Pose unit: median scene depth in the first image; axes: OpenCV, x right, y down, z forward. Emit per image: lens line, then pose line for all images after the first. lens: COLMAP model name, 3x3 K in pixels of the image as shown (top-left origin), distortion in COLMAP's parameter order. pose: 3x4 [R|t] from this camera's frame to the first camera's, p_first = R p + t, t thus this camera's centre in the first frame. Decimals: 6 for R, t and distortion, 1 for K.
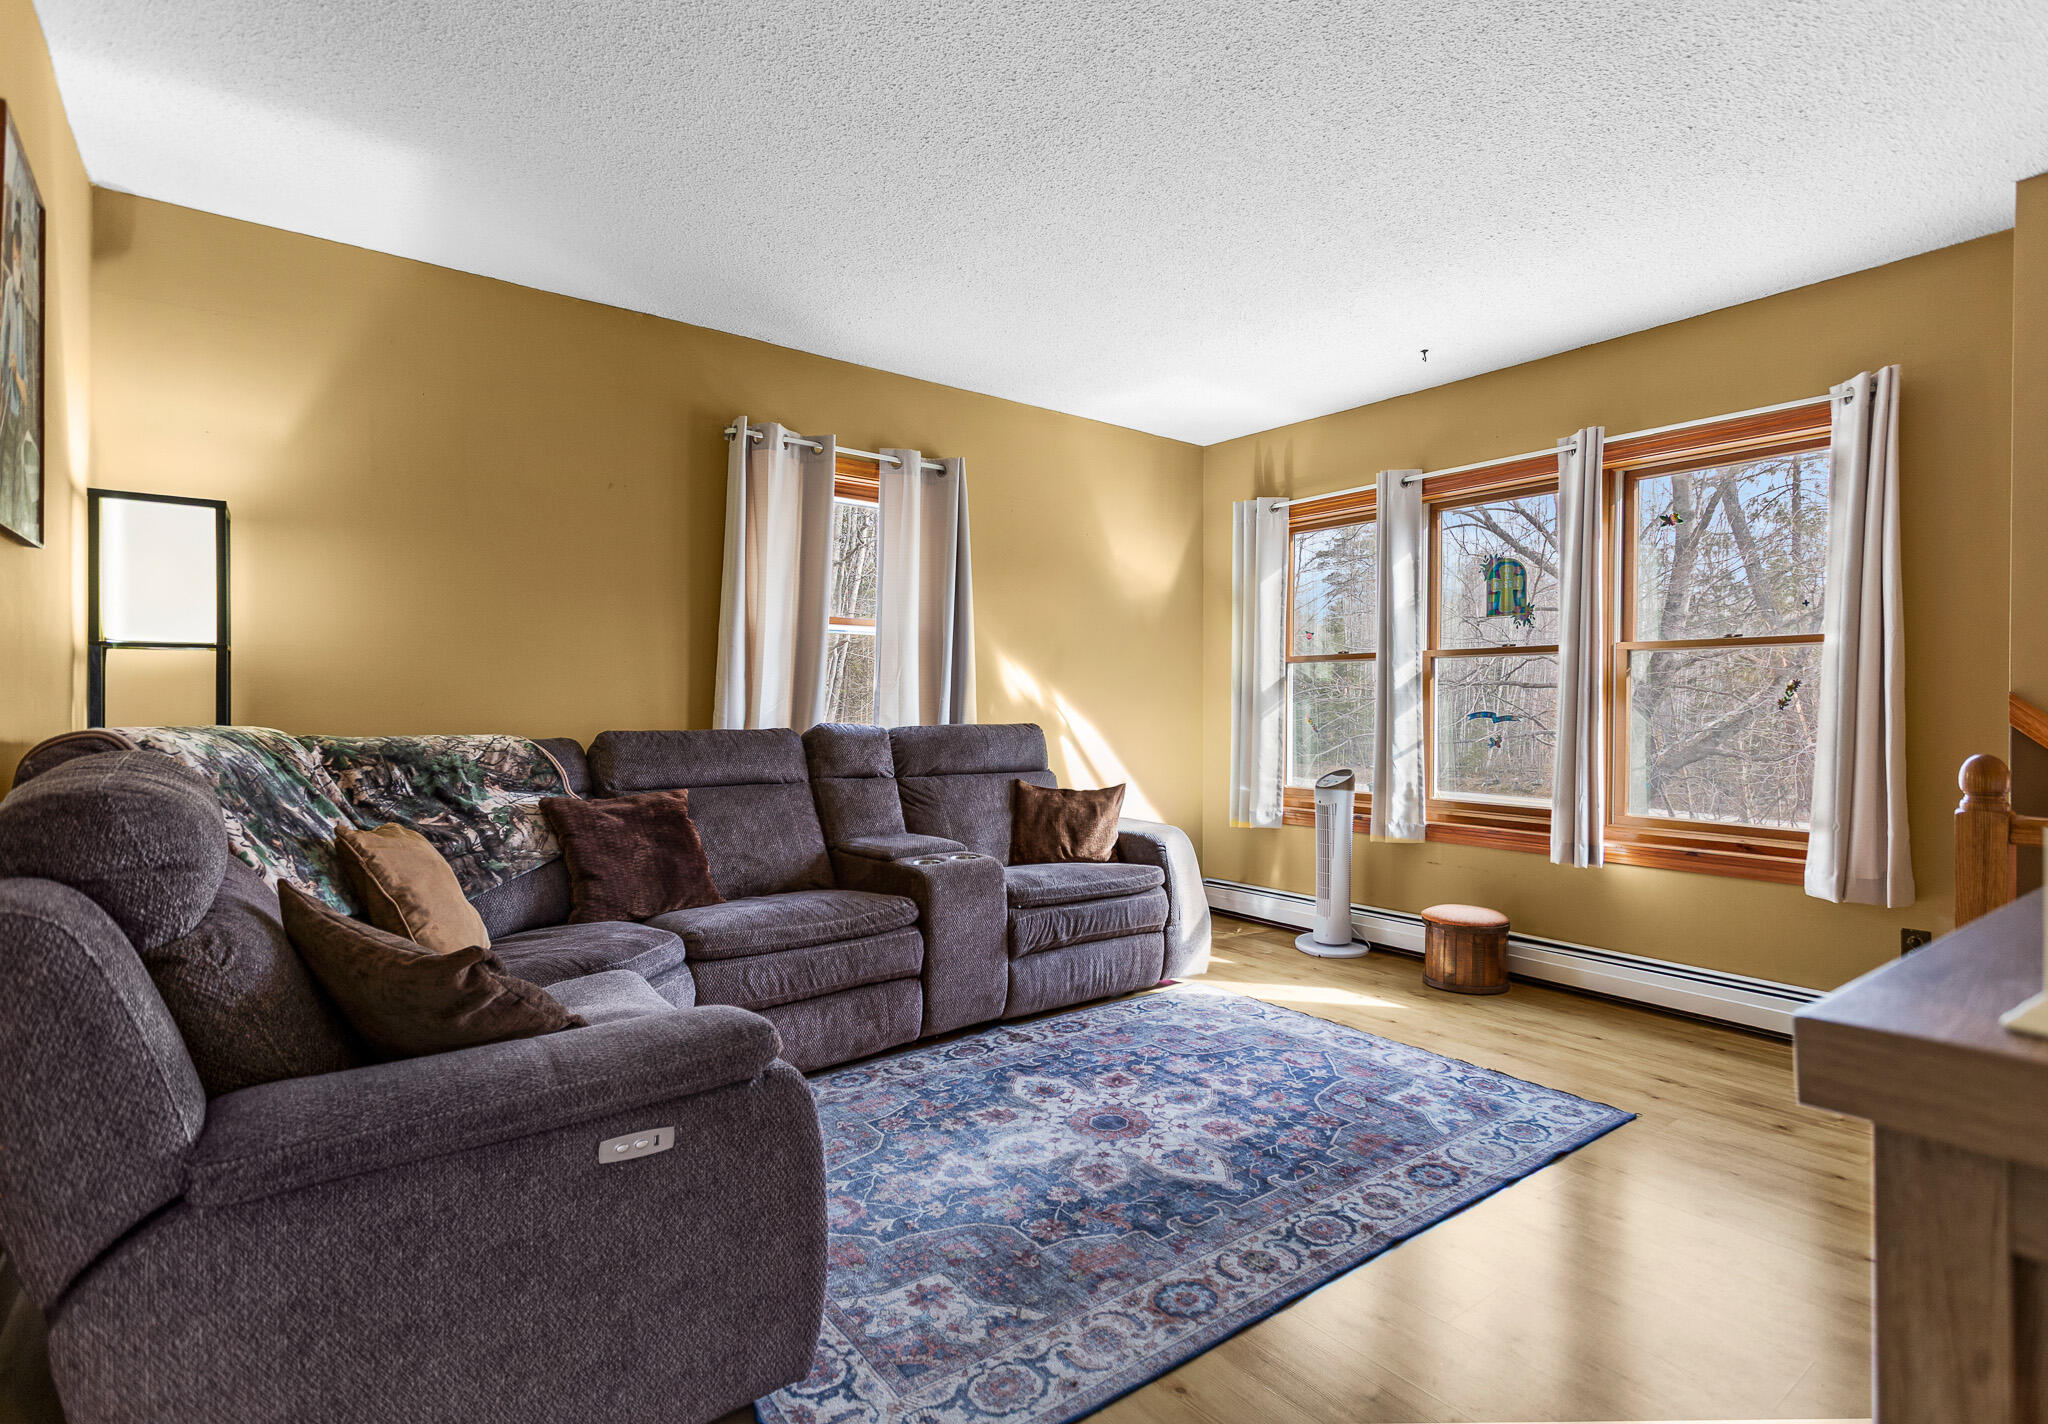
lens RADIAL K [[1010.6, 0, 1071.1], [0, 1010.6, 708.2], [0, 0, 1]] dist [-0.001809, 0.000644]
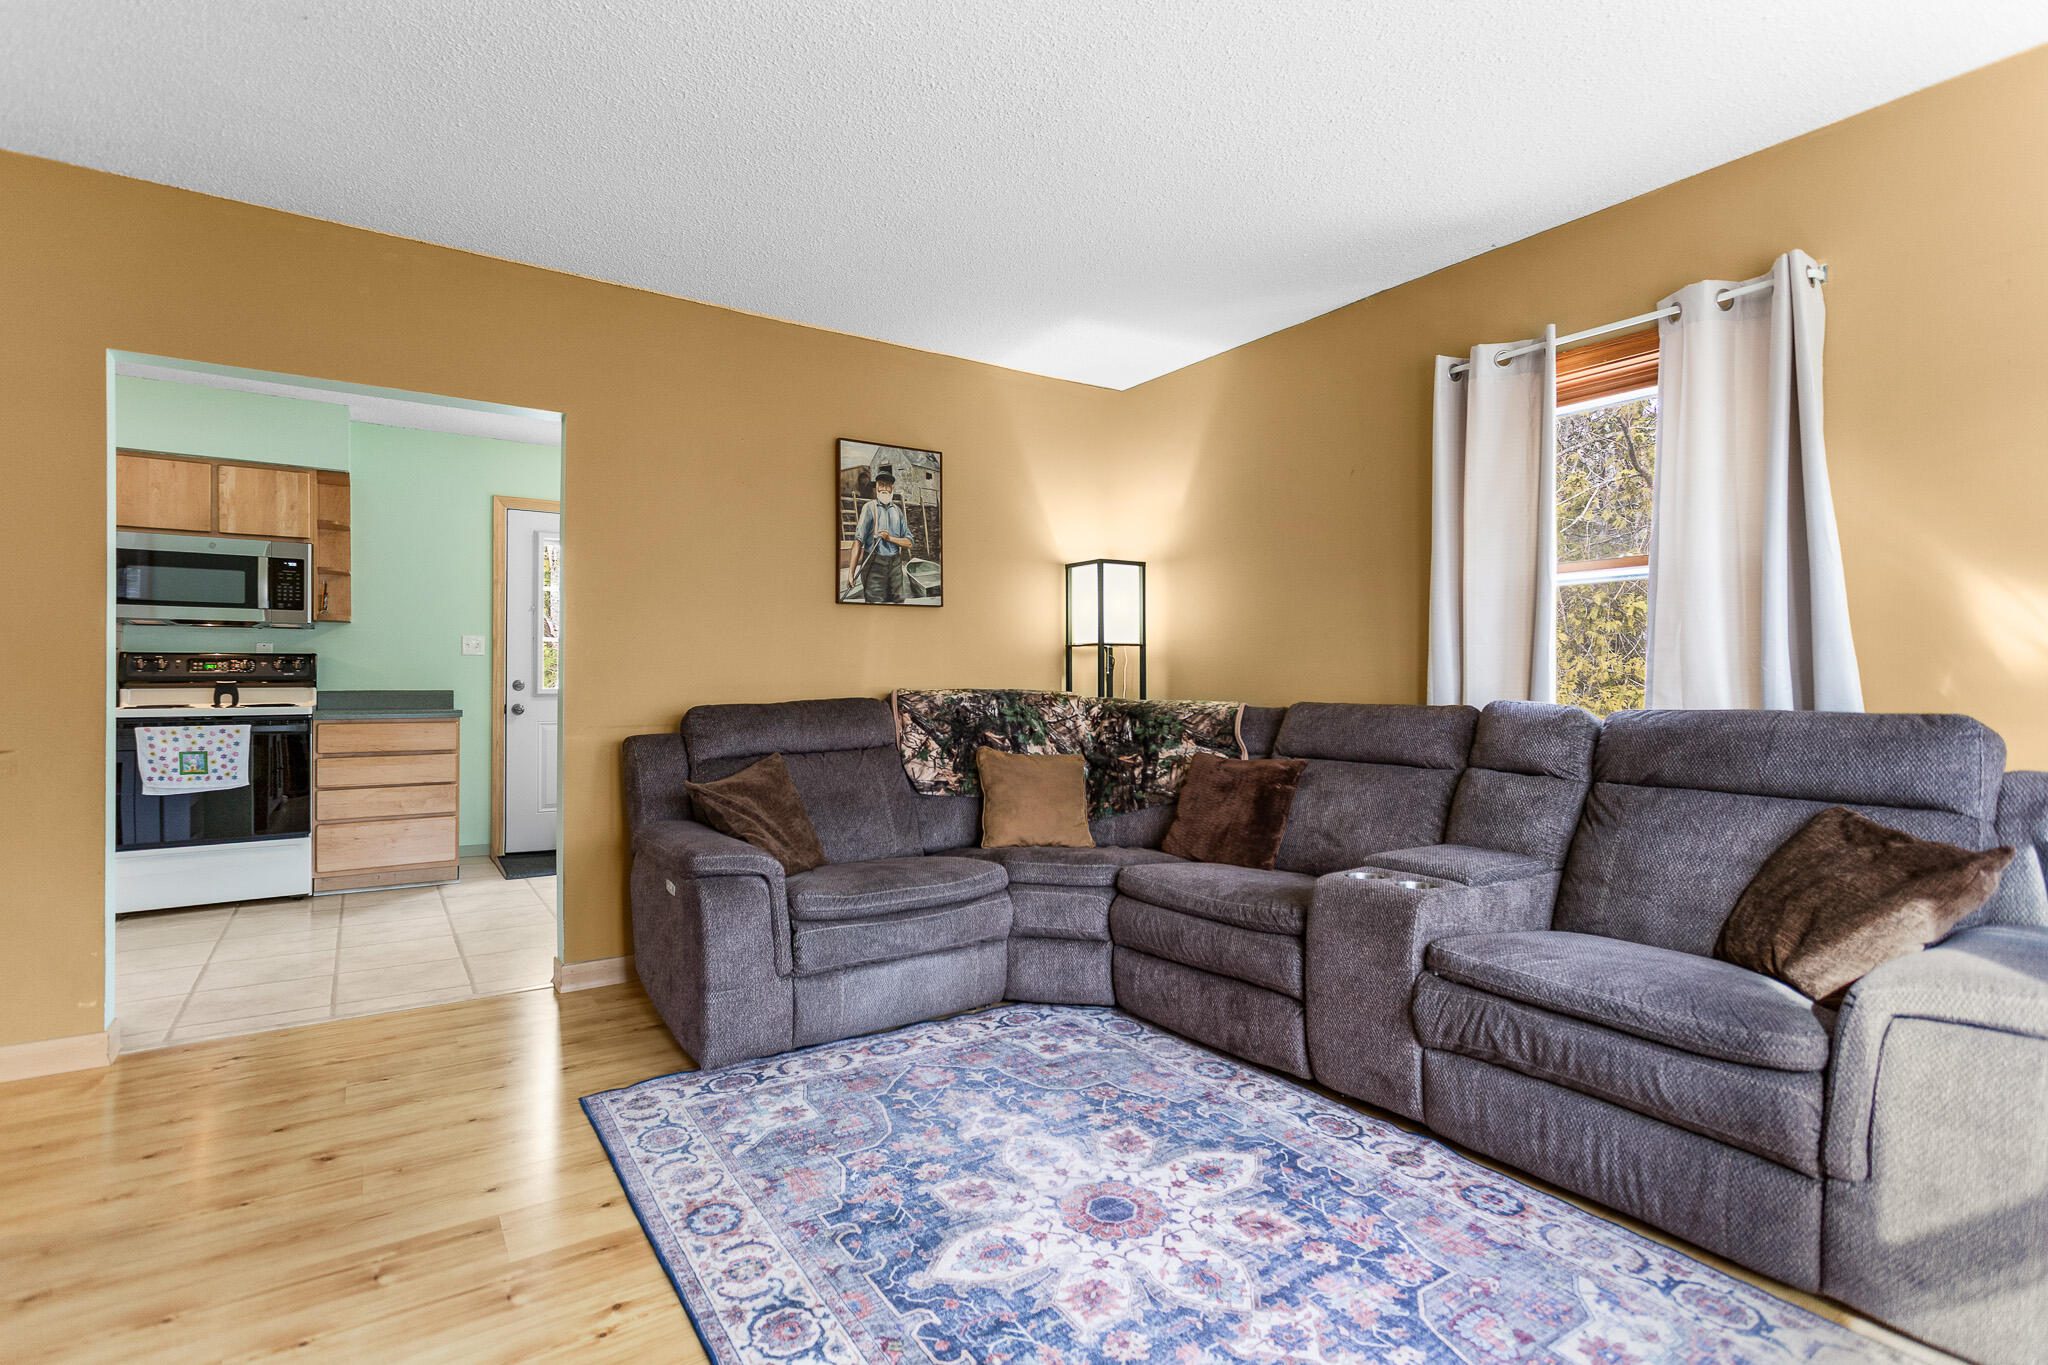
lens RADIAL K [[981.9, 0, 1020.7], [0, 981.9, 675.8], [0, 0, 1]] dist [0.000561, 0.000922]
pose [[-0.084514, -0.005824, -0.996405, 0.791143], [-0.004318, 0.999976, -0.005478, 0.002079], [0.996413, 0.003839, -0.084537, 0.978196]]
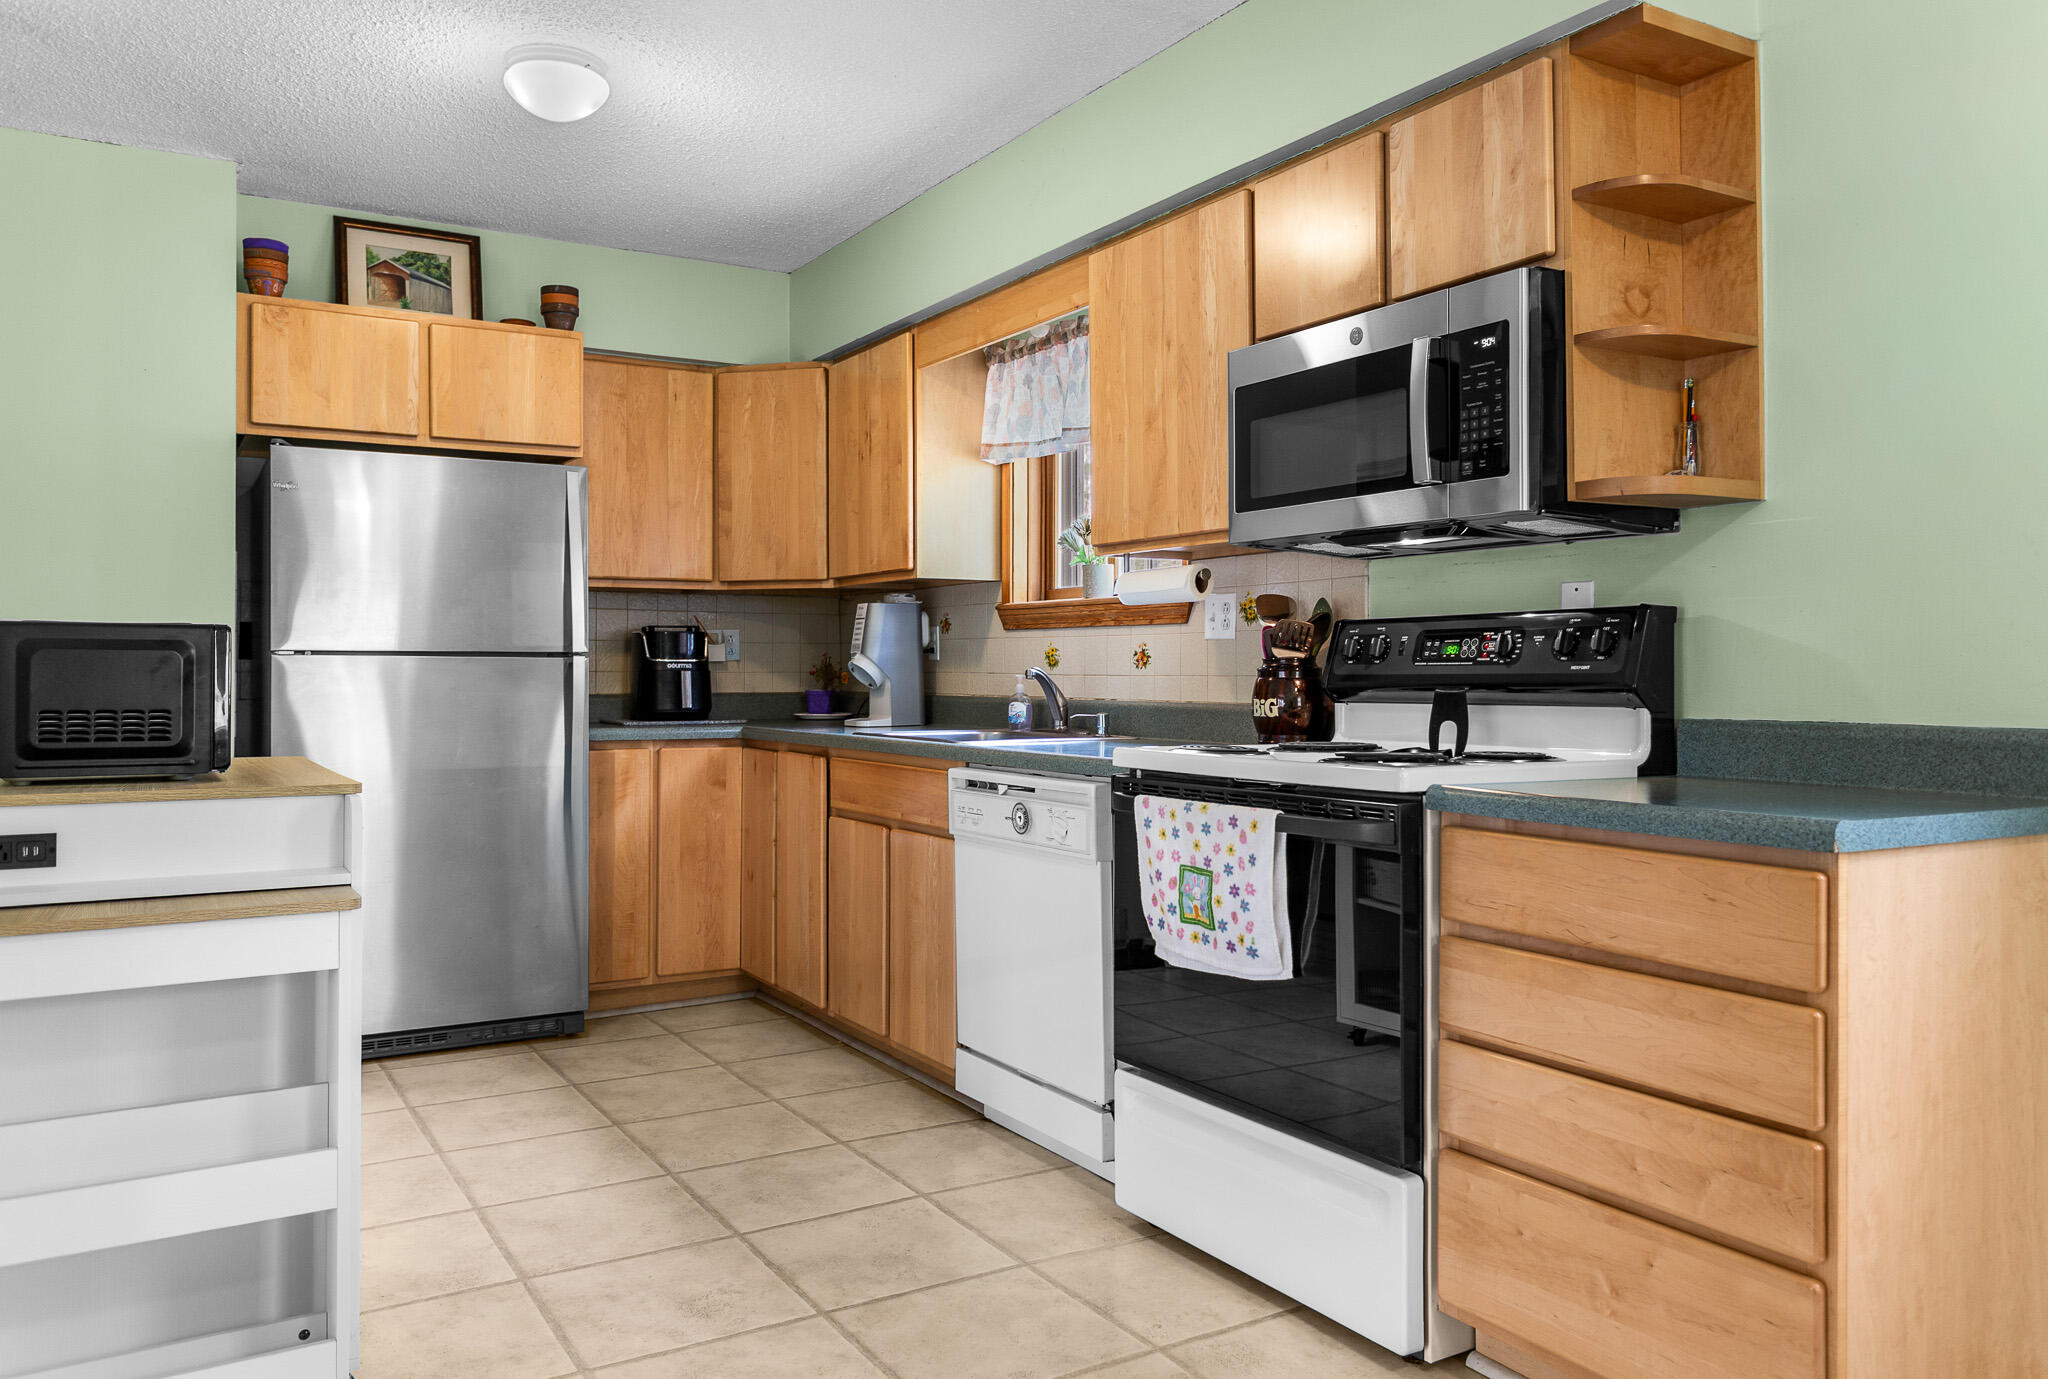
lens RADIAL K [[1471.2, 0, 1018.9], [0, 1471.2, 662.0], [0, 0, 1]] dist [0.003010, 0.002298]
pose [[-0.991206, -0.006384, 0.132175, -0.720059], [-0.007341, 0.999950, -0.006754, -0.000641], [-0.132125, -0.007665, -0.991203, 0.433367]]
